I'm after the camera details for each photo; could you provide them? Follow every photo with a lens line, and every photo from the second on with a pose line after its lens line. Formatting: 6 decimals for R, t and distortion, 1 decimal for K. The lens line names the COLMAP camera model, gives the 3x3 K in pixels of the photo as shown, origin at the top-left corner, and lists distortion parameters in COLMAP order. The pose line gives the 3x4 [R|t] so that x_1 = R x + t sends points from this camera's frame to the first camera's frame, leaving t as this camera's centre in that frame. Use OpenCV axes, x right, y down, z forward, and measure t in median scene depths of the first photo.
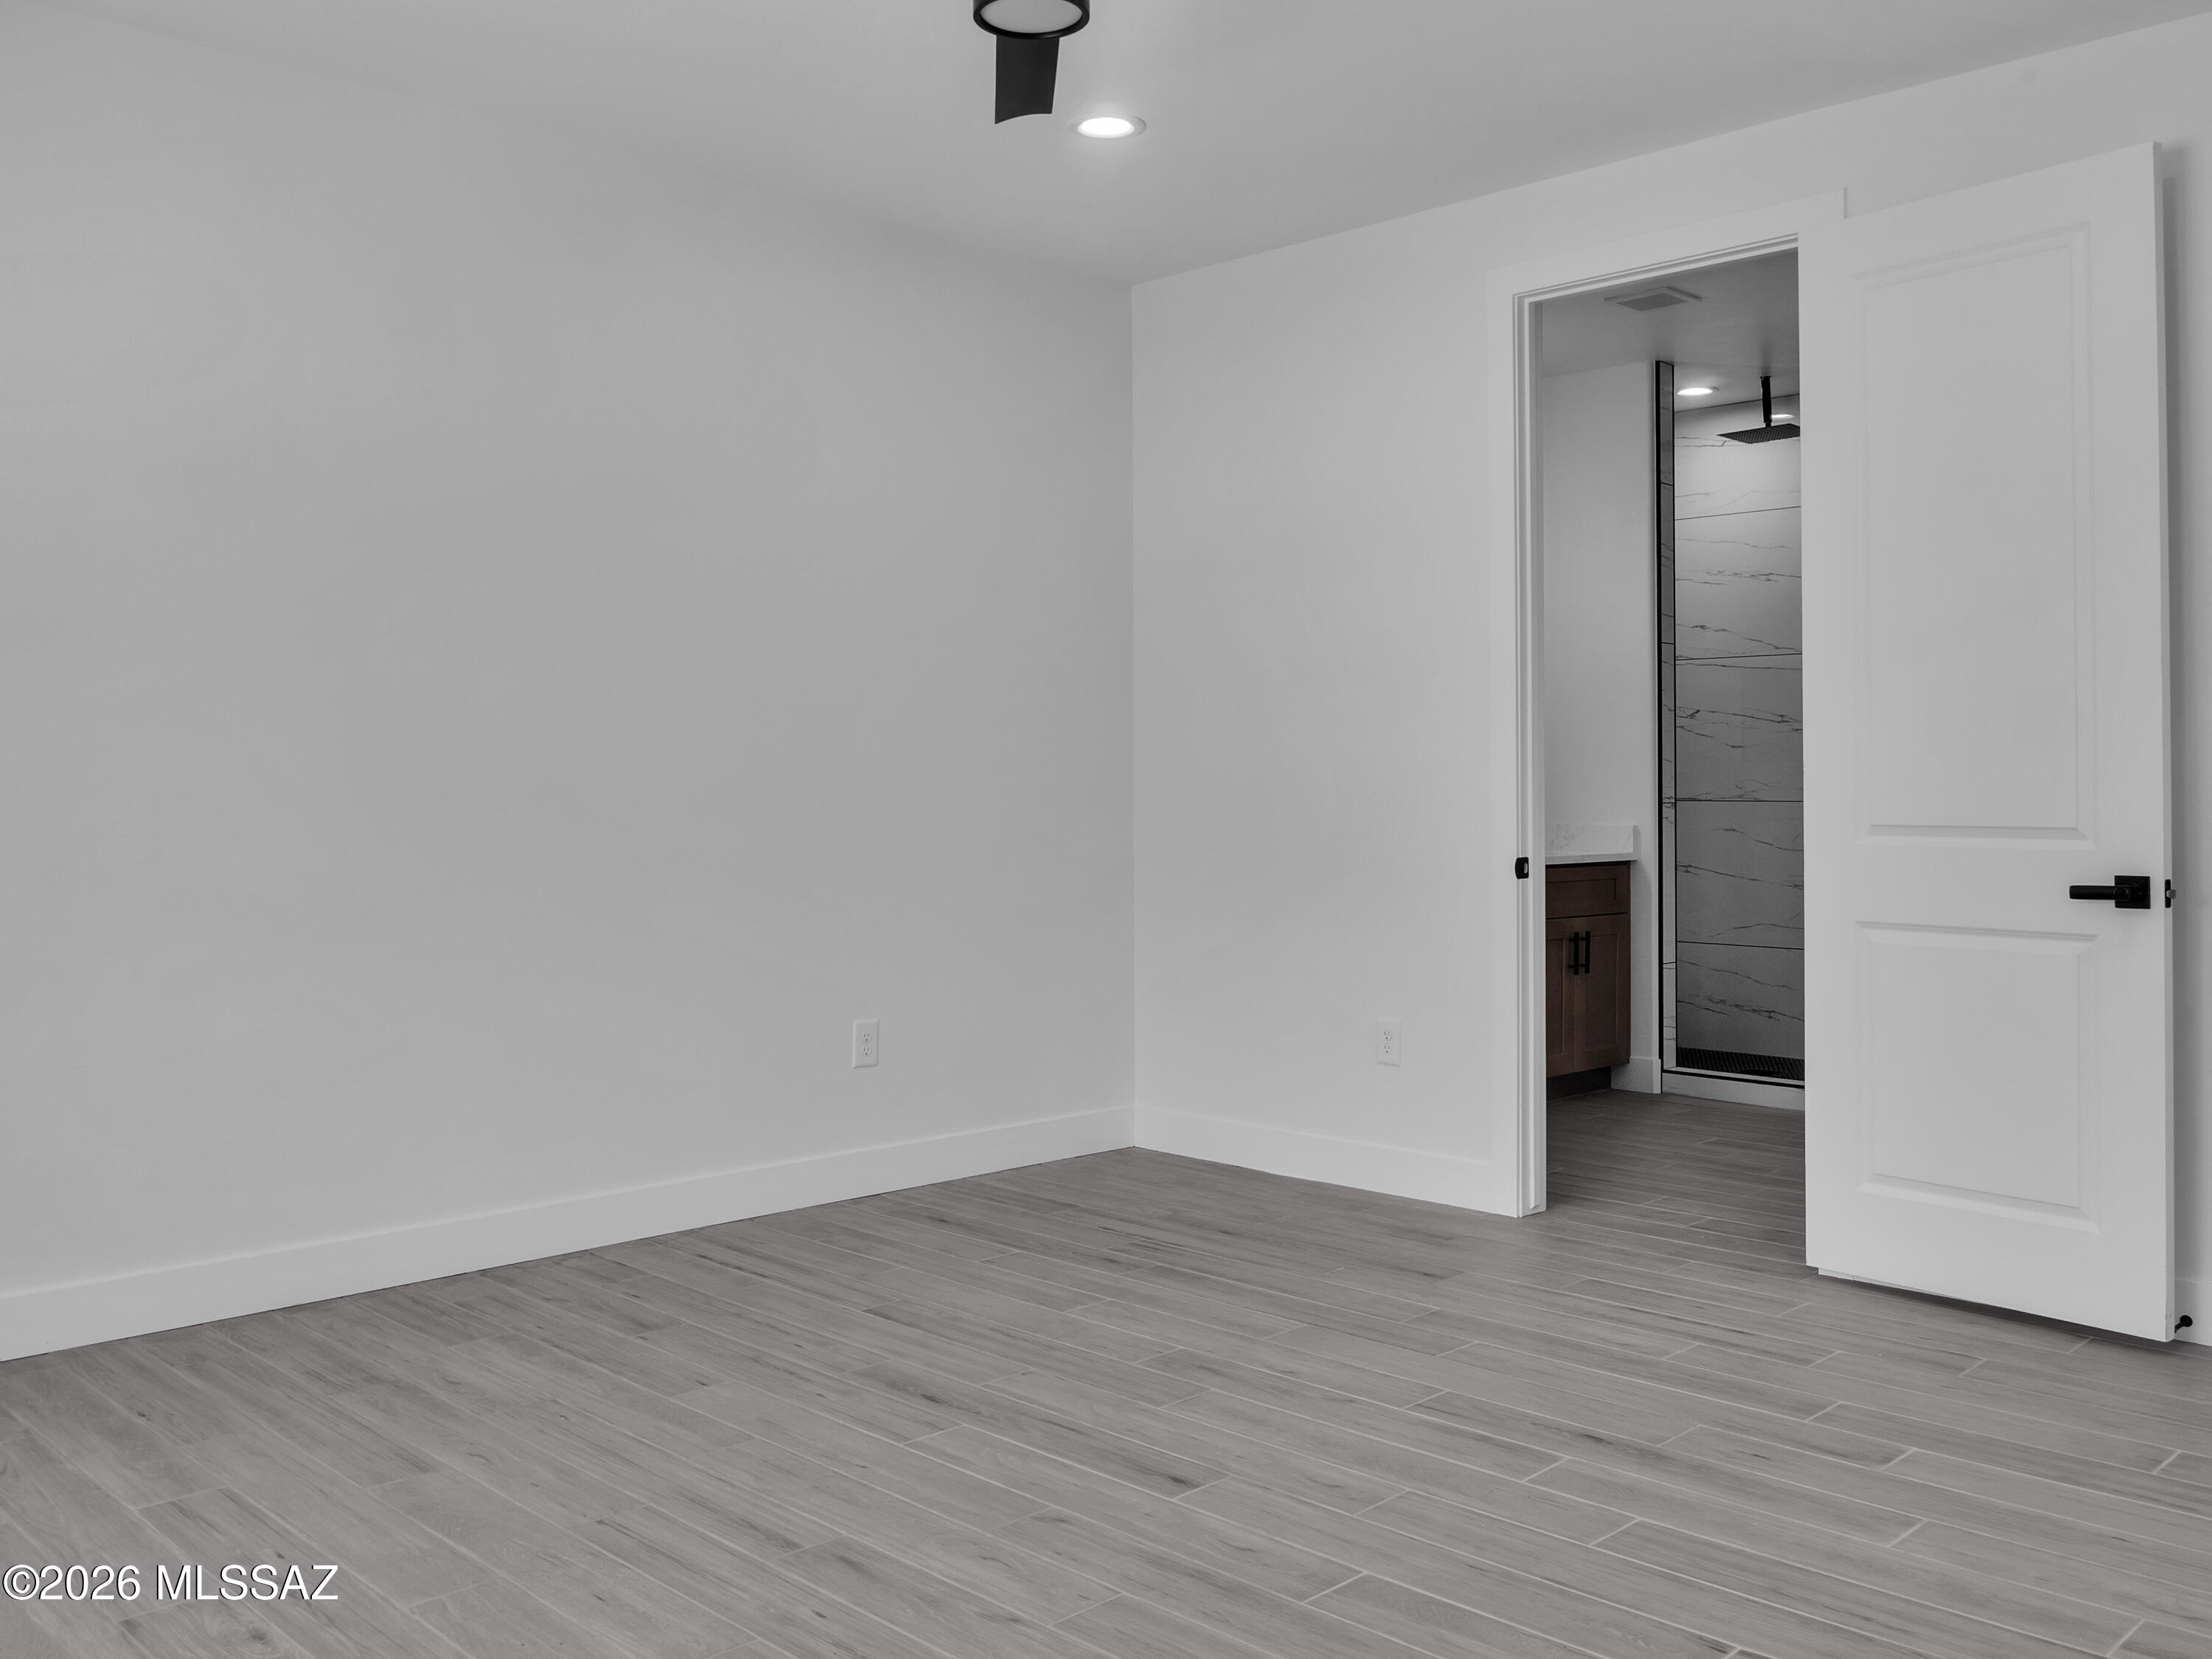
lens RADIAL K [[1873.1, 0, 1106.0], [0, 1873.1, 829.5], [0, 0, 1]] dist [-0.032949, 0.009195]
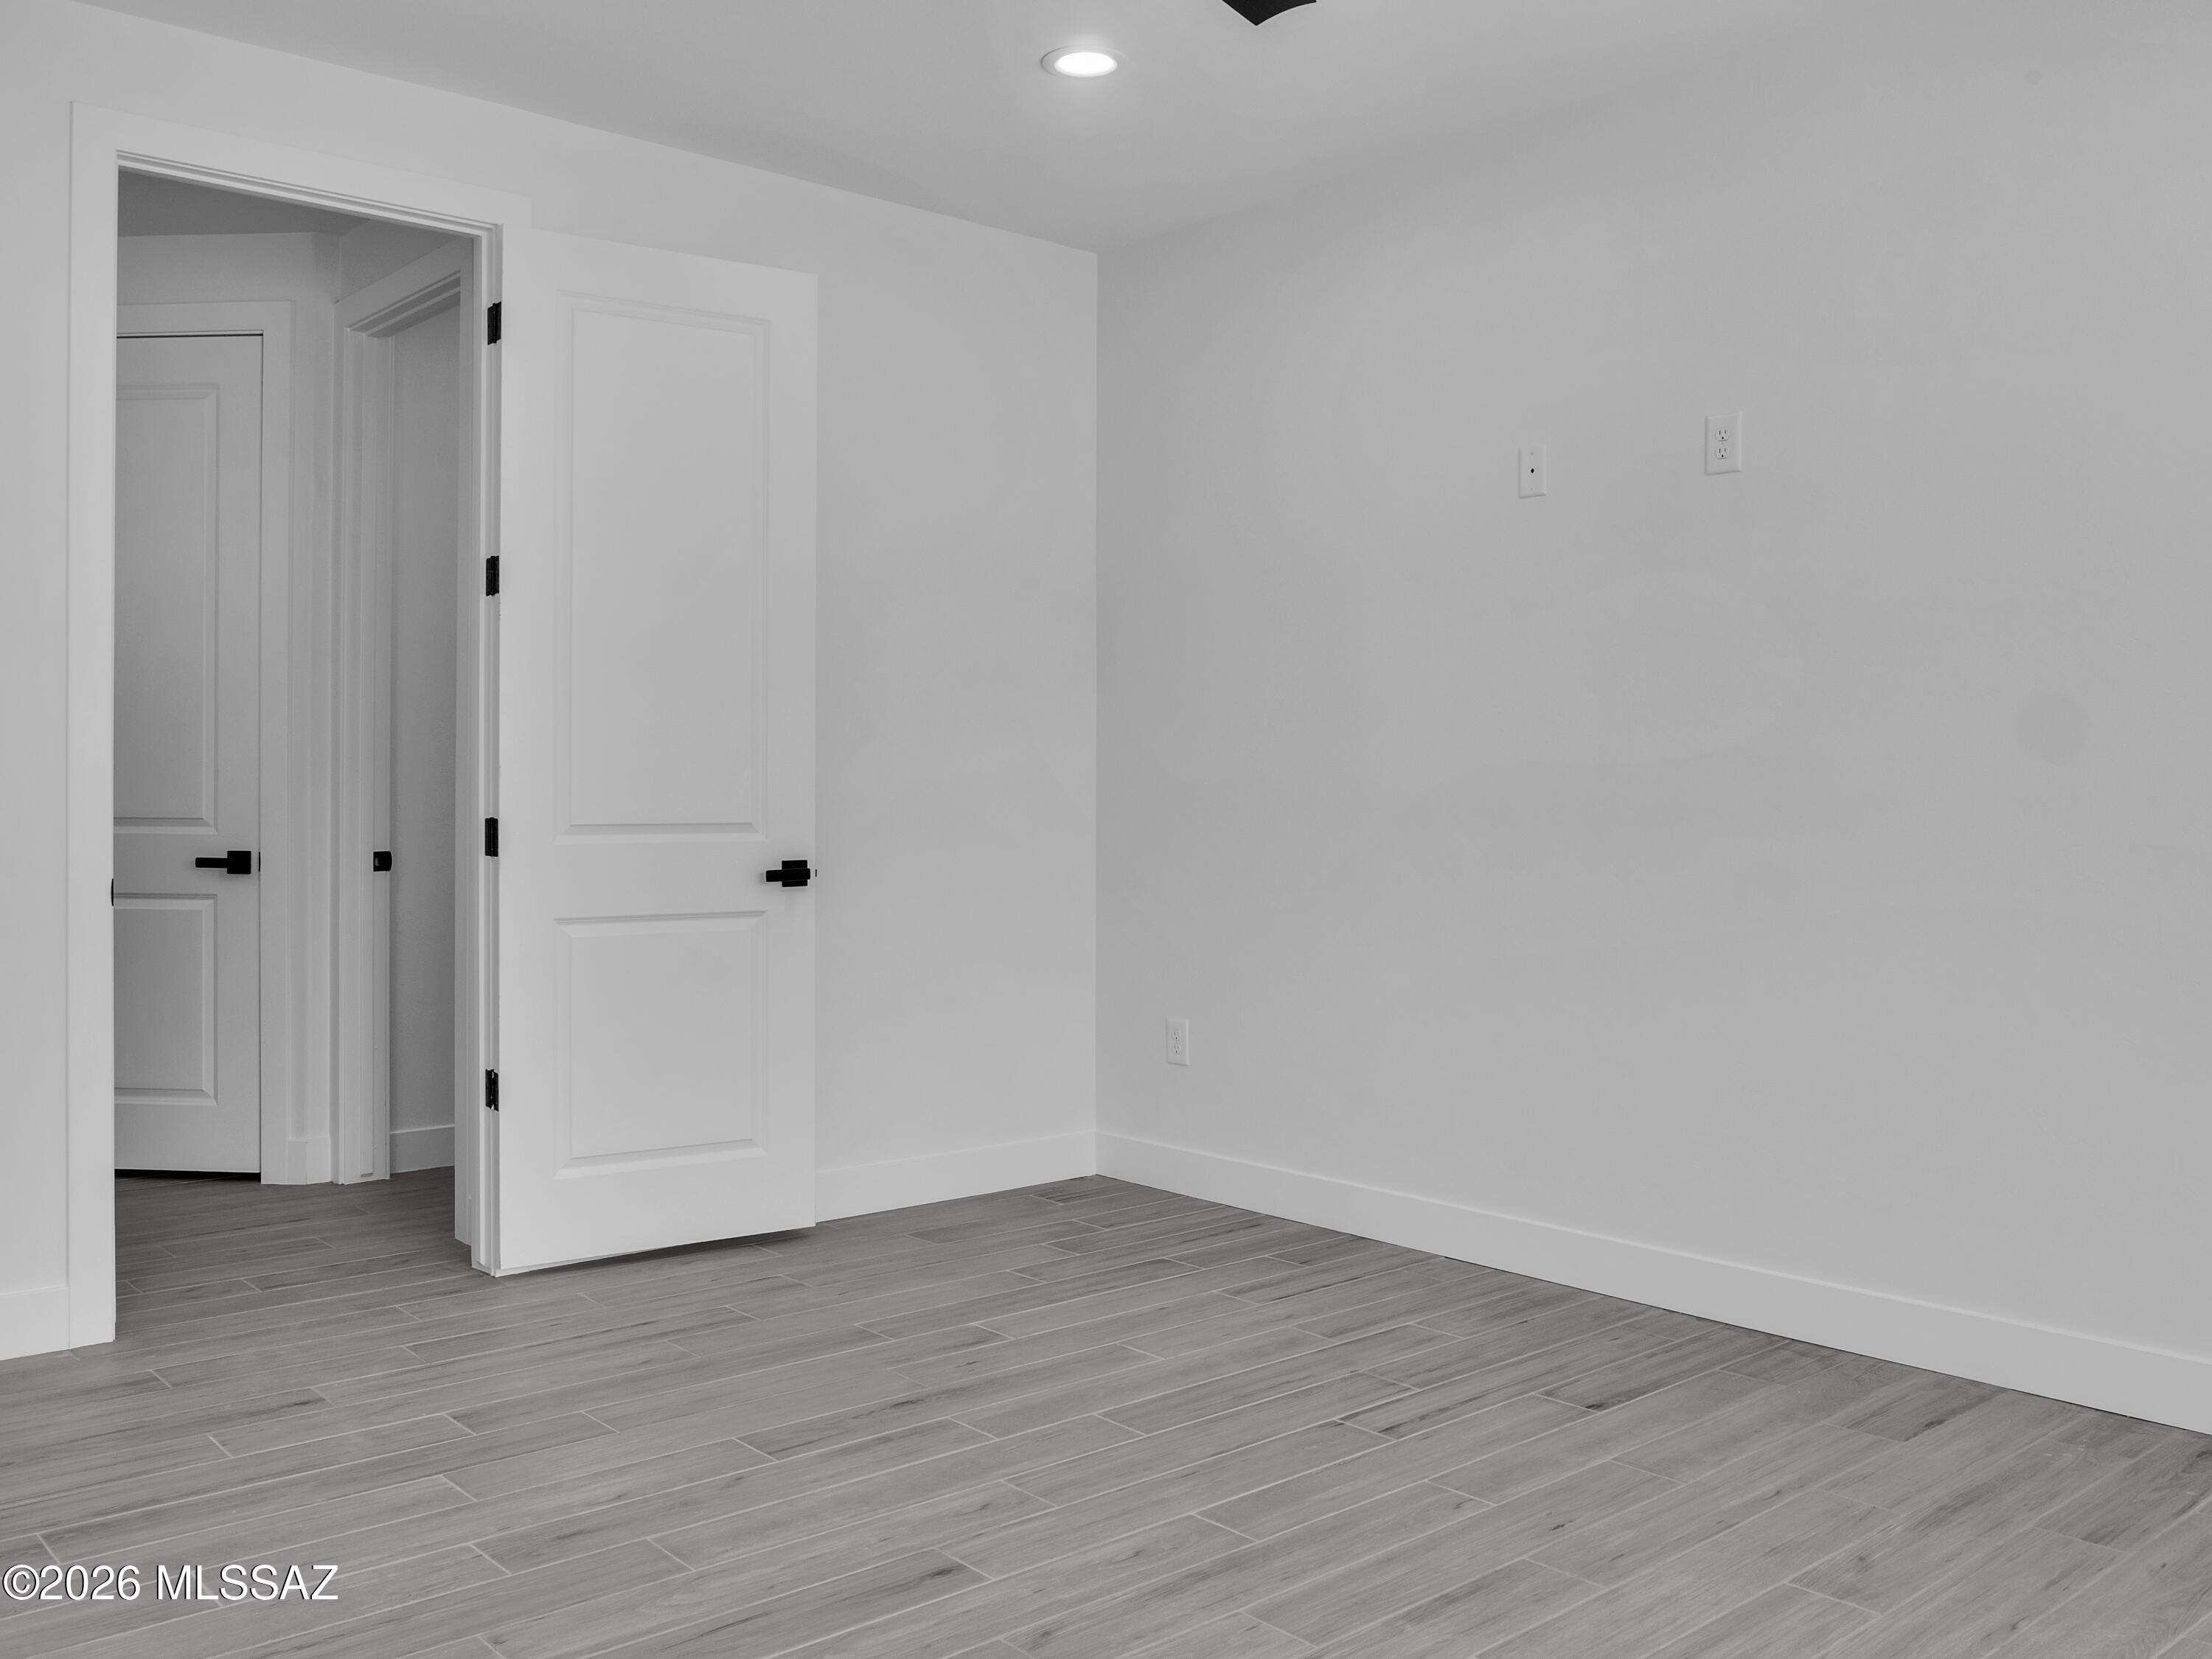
lens RADIAL K [[1873.1, 0, 1106.0], [0, 1873.1, 829.5], [0, 0, 1]] dist [-0.032949, 0.009195]
pose [[0.067423, -0.020695, 0.997510, -0.733152], [0.018332, 0.999642, 0.019500, -0.017668], [-0.997556, 0.016972, 0.067779, 0.754480]]
